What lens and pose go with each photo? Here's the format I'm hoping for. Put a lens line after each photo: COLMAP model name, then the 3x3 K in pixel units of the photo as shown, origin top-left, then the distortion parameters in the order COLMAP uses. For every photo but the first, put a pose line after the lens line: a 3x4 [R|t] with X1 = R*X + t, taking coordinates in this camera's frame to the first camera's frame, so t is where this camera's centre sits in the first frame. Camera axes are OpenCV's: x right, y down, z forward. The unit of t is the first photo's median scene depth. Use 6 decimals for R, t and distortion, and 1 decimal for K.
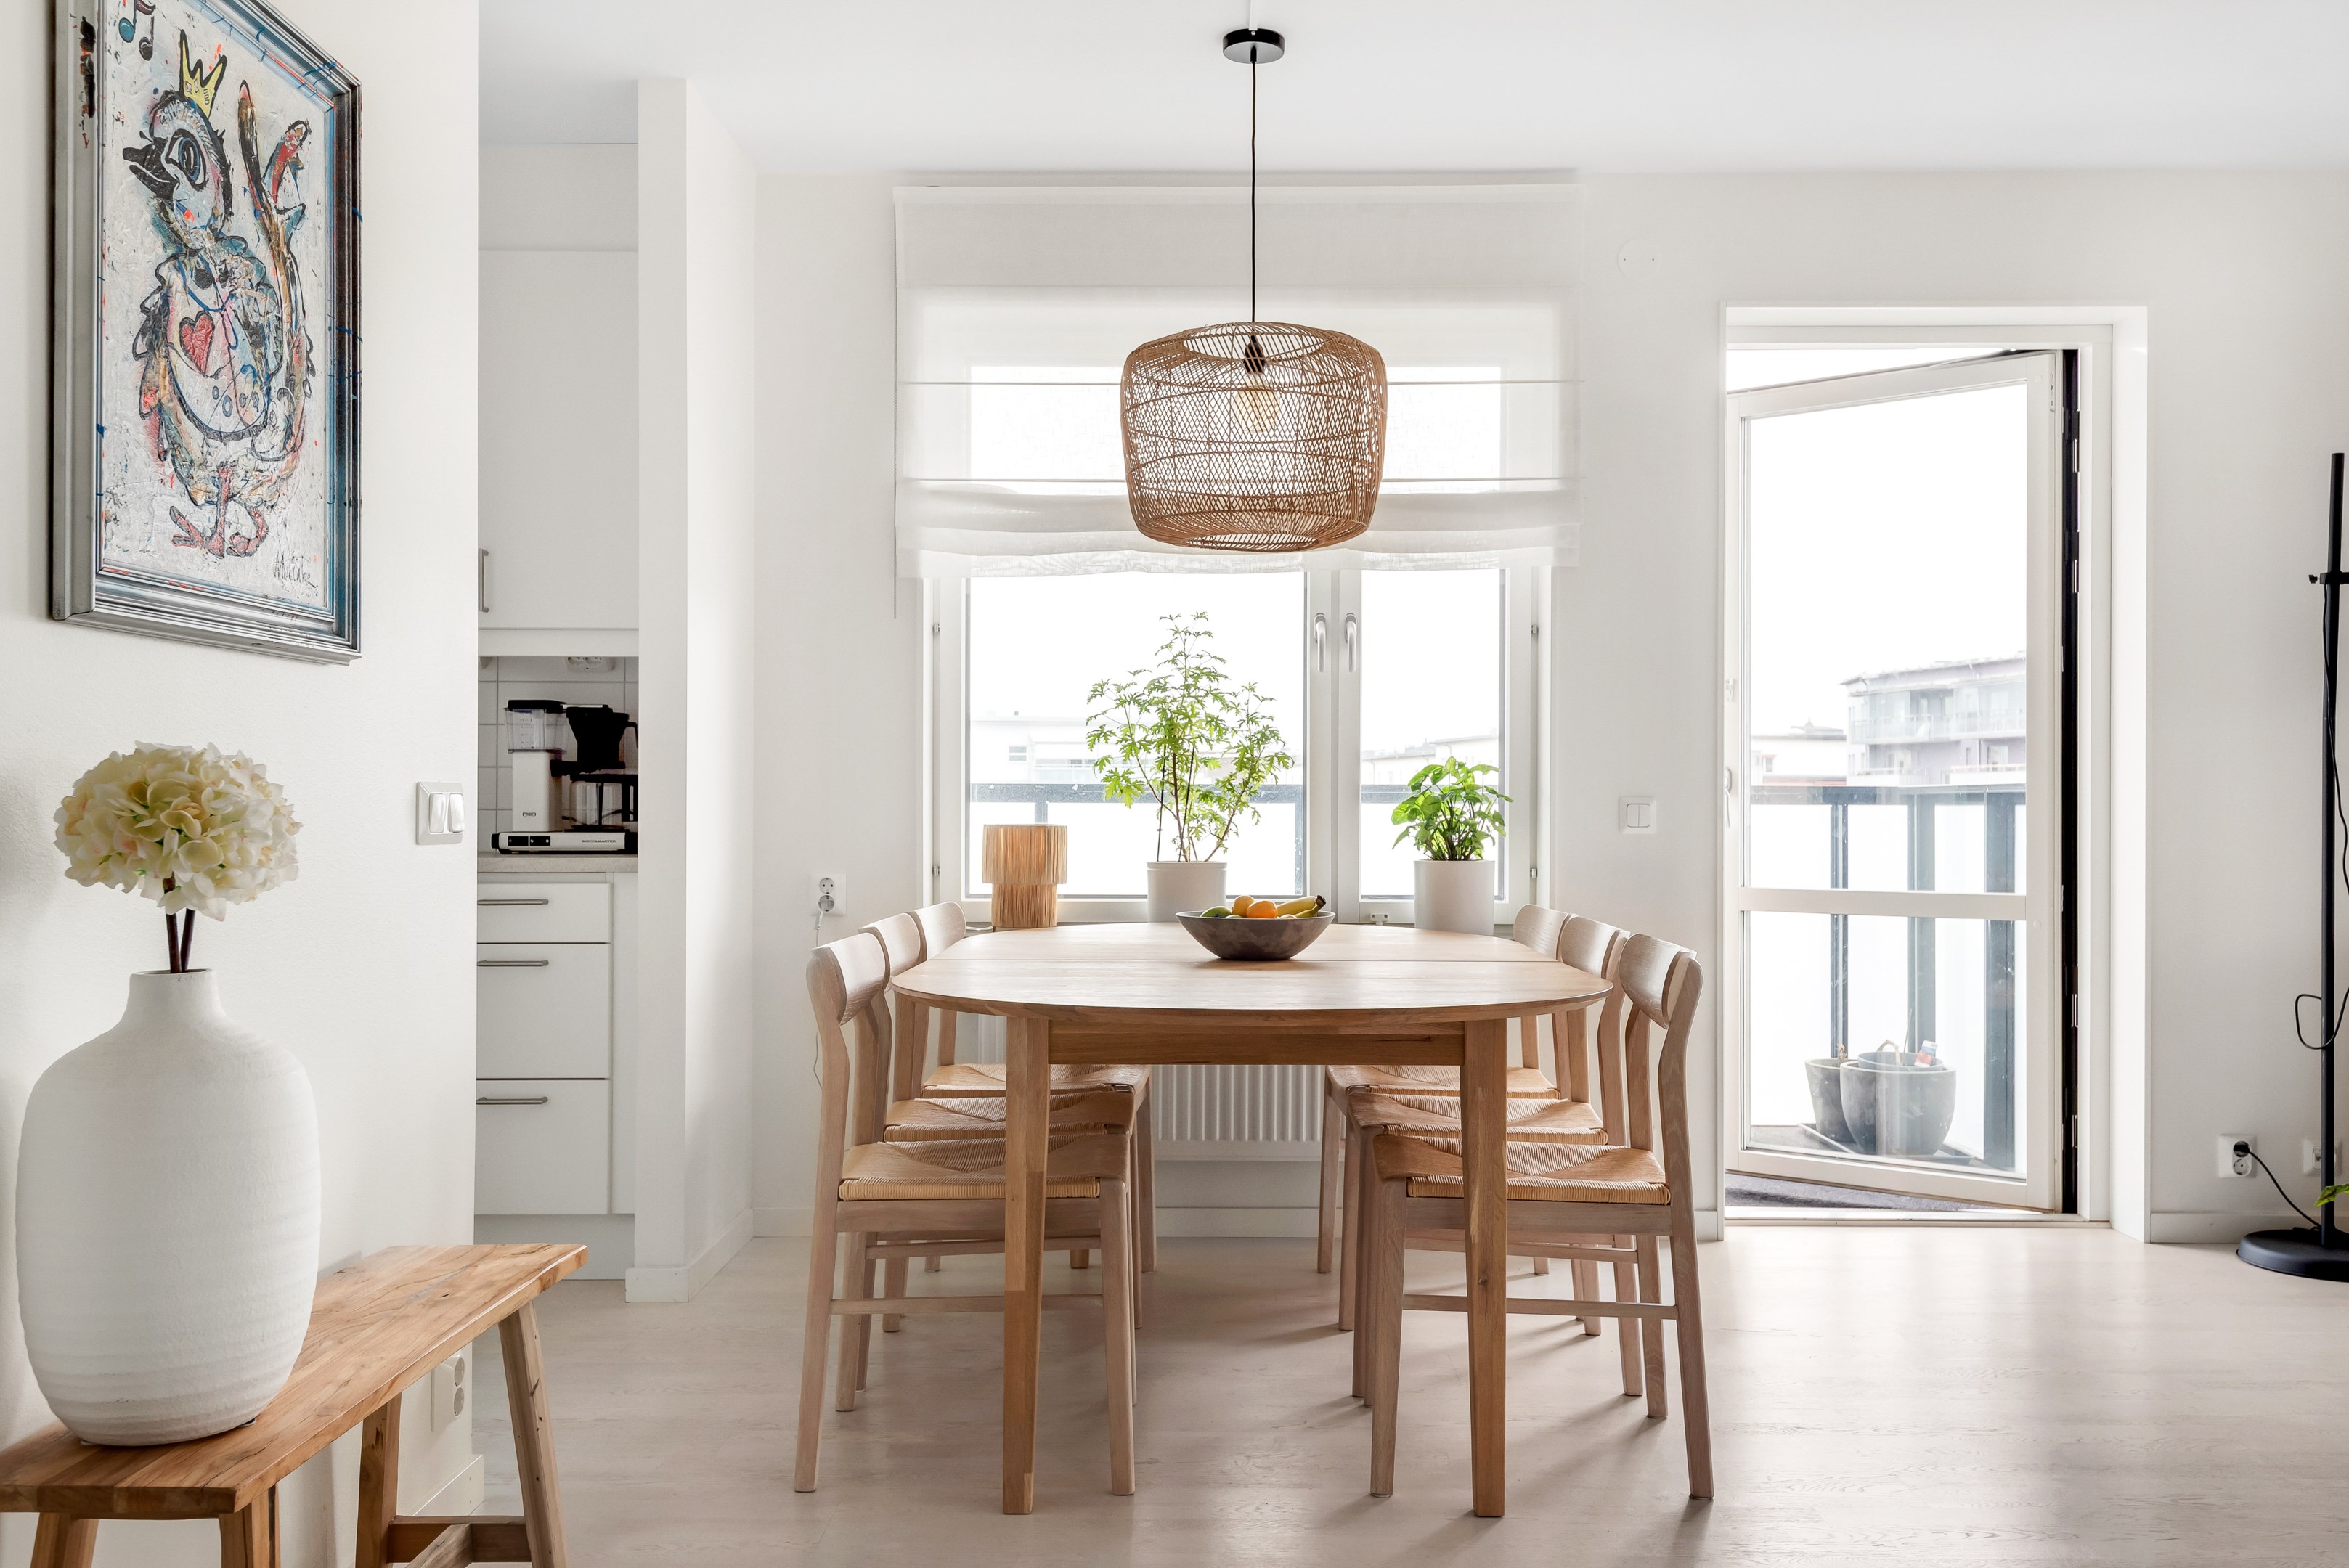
lens RADIAL K [[2015.8, 0, 1197.5], [0, 2015.8, 788.0], [0, 0, 1]] dist [0.010120, -0.005481]
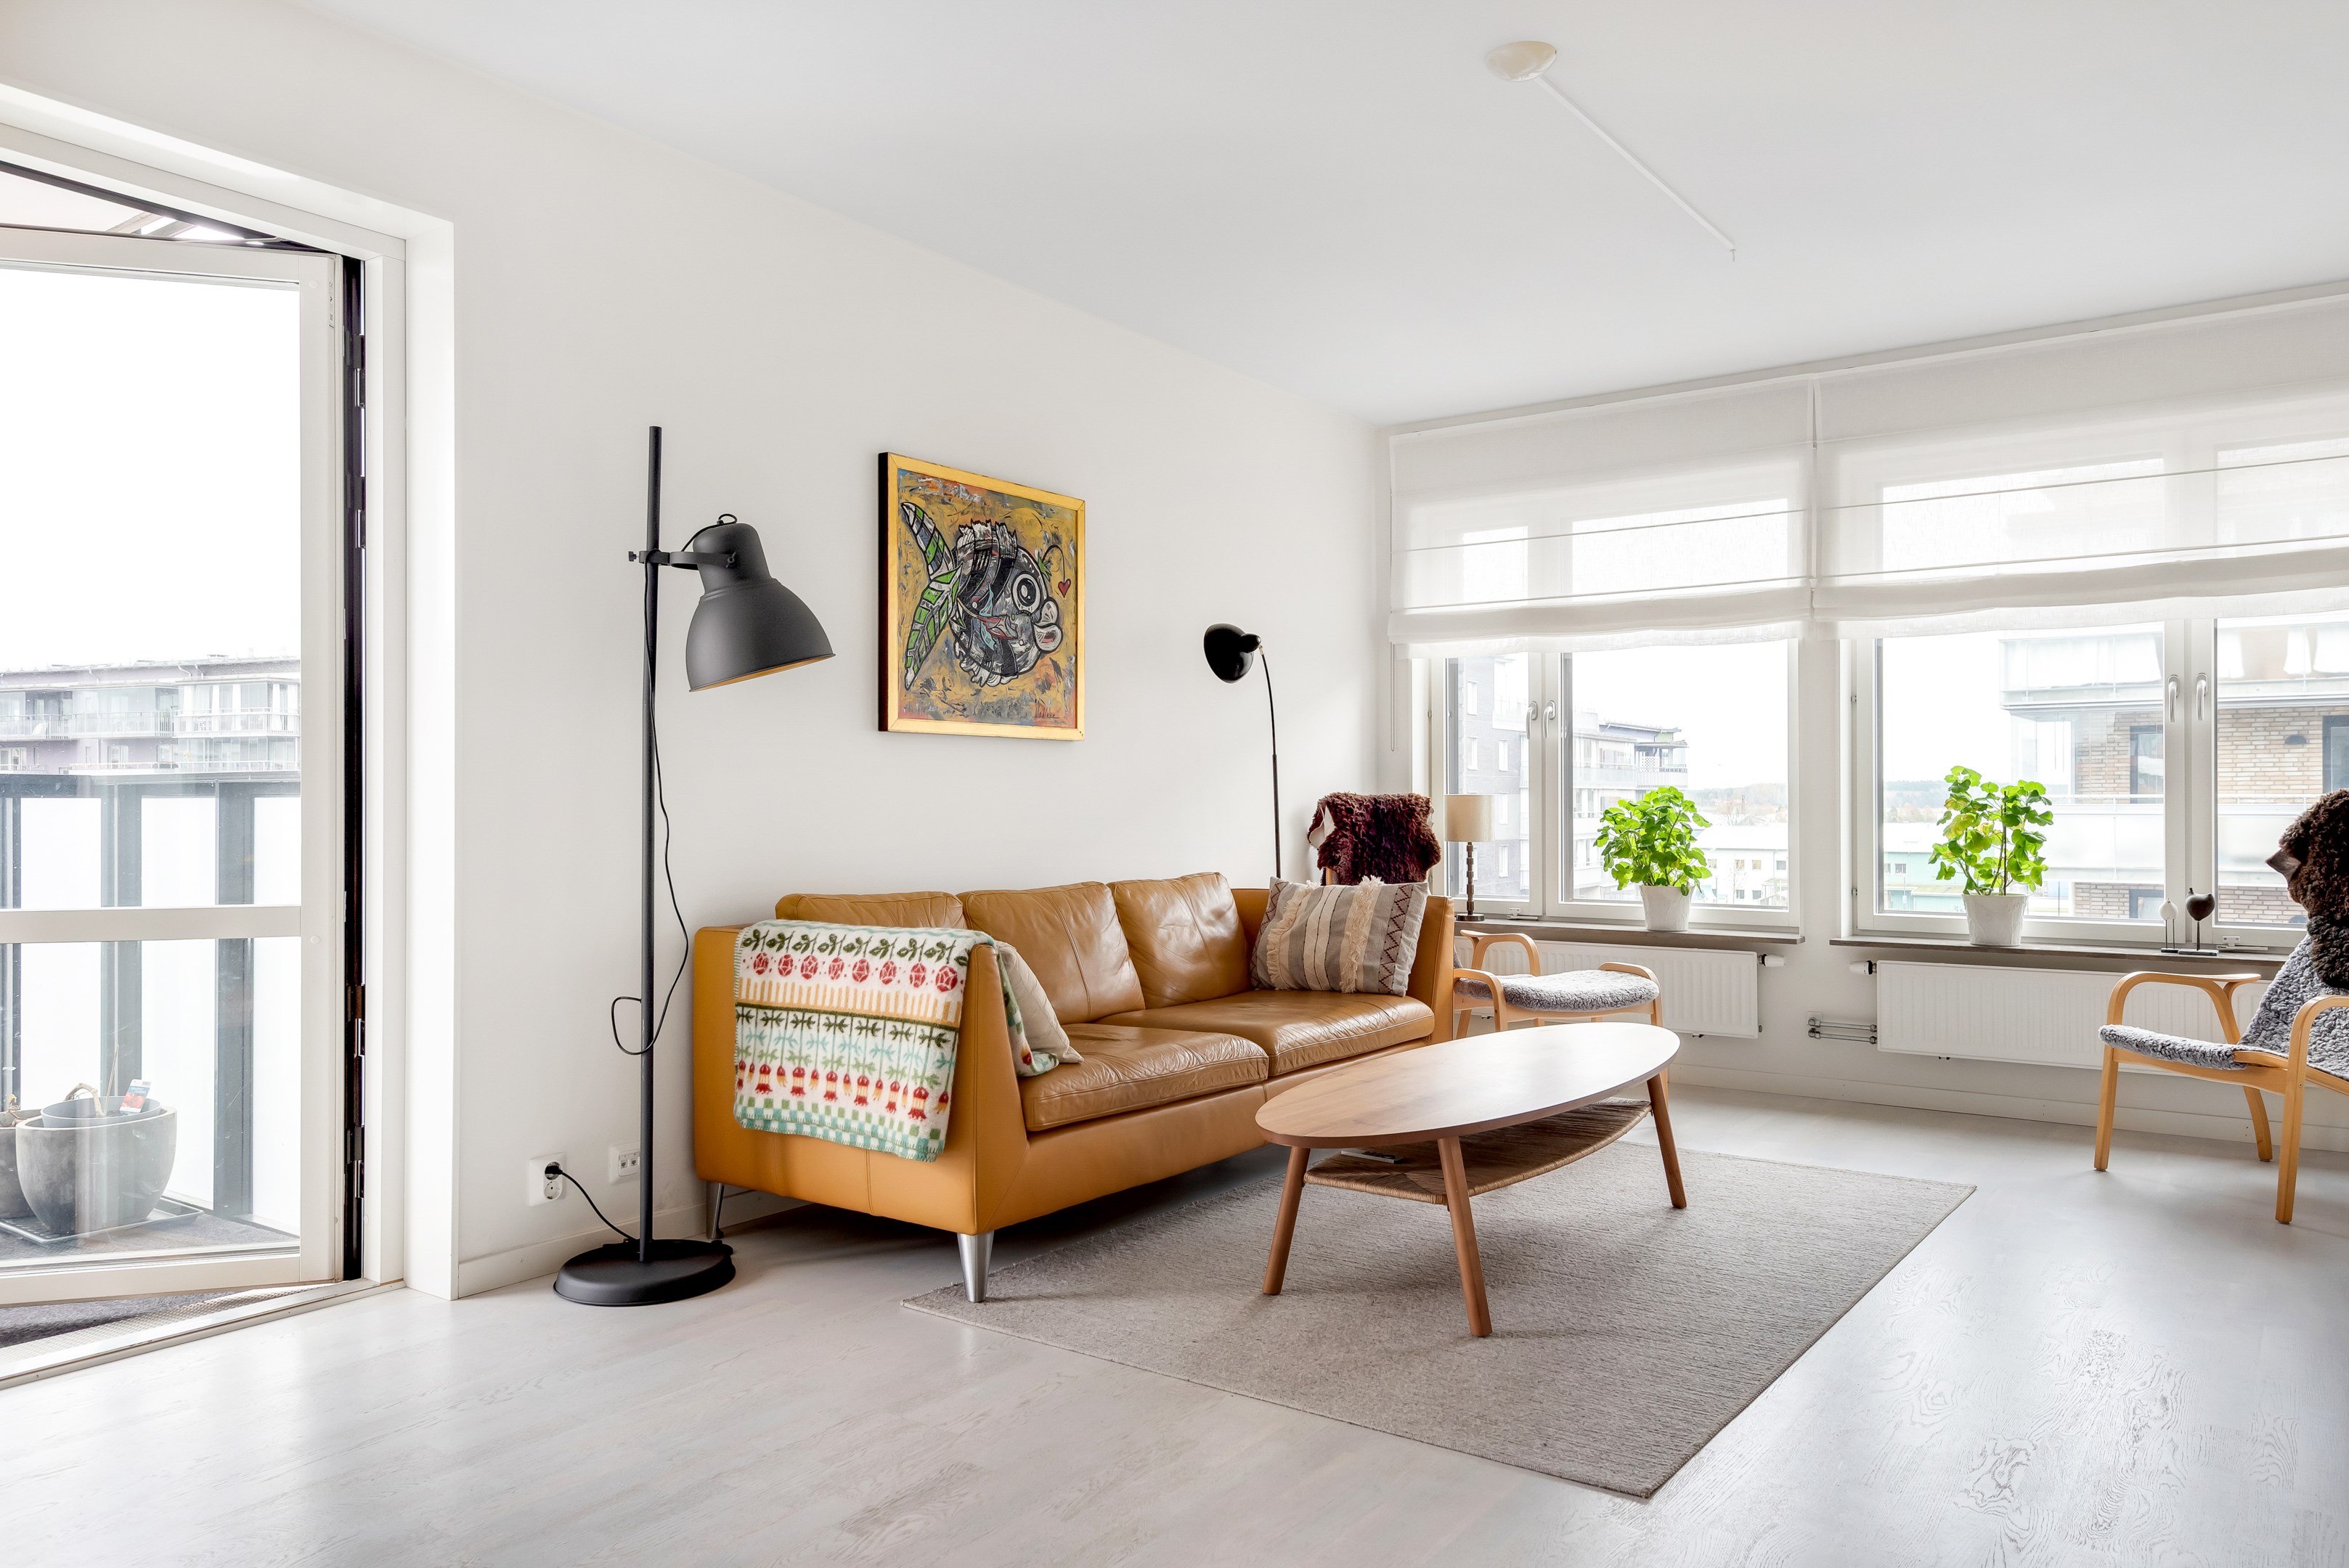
lens RADIAL K [[1664.7, 0, 1198.8], [0, 1664.7, 801.9], [0, 0, 1]] dist [0.042467, -0.030236]
pose [[0.584216, -0.003674, 0.811590, 0.069960], [-0.004235, 0.999962, 0.007575, 0.003812], [-0.811587, -0.007863, 0.584179, 0.317521]]
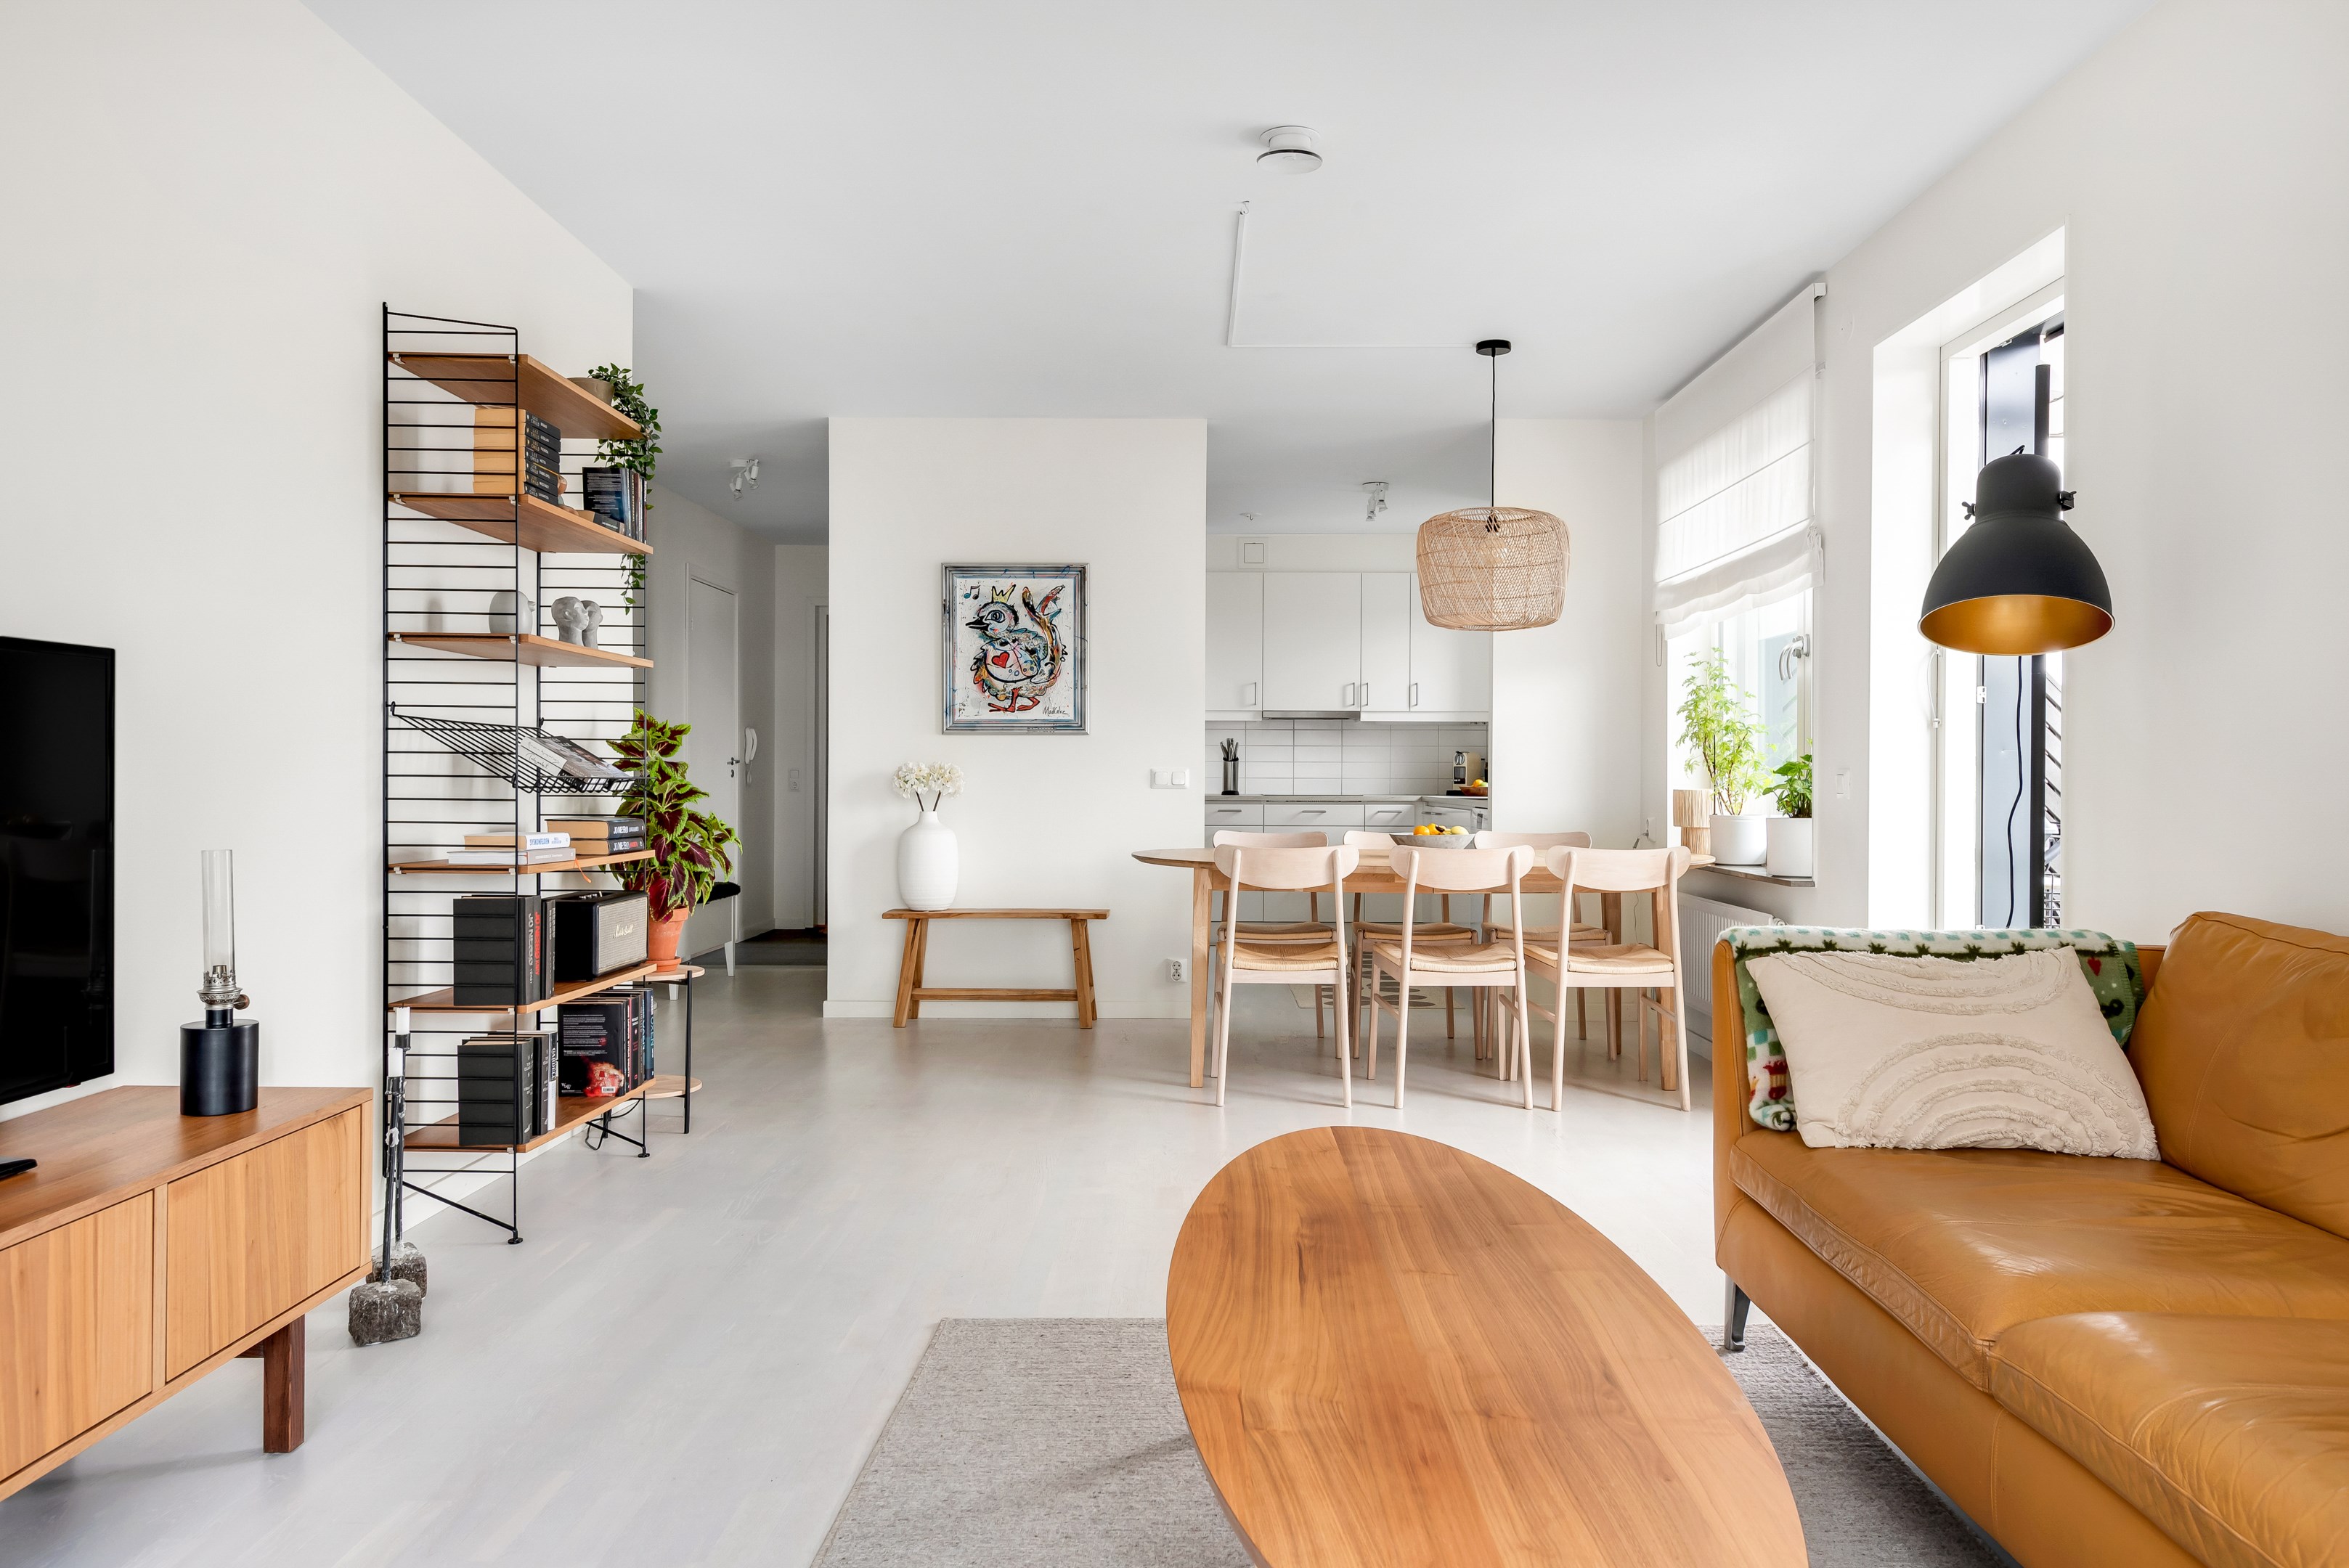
lens RADIAL K [[1664.7, 0, 1173.2], [0, 1664.7, 785.7], [0, 0, 1]] dist [0.042467, -0.030236]
pose [[-0.012273, 0.003774, -0.999918, 1.299494], [0.004577, 0.999983, 0.003718, 0.008670], [0.999914, -0.004531, -0.012290, 0.635490]]
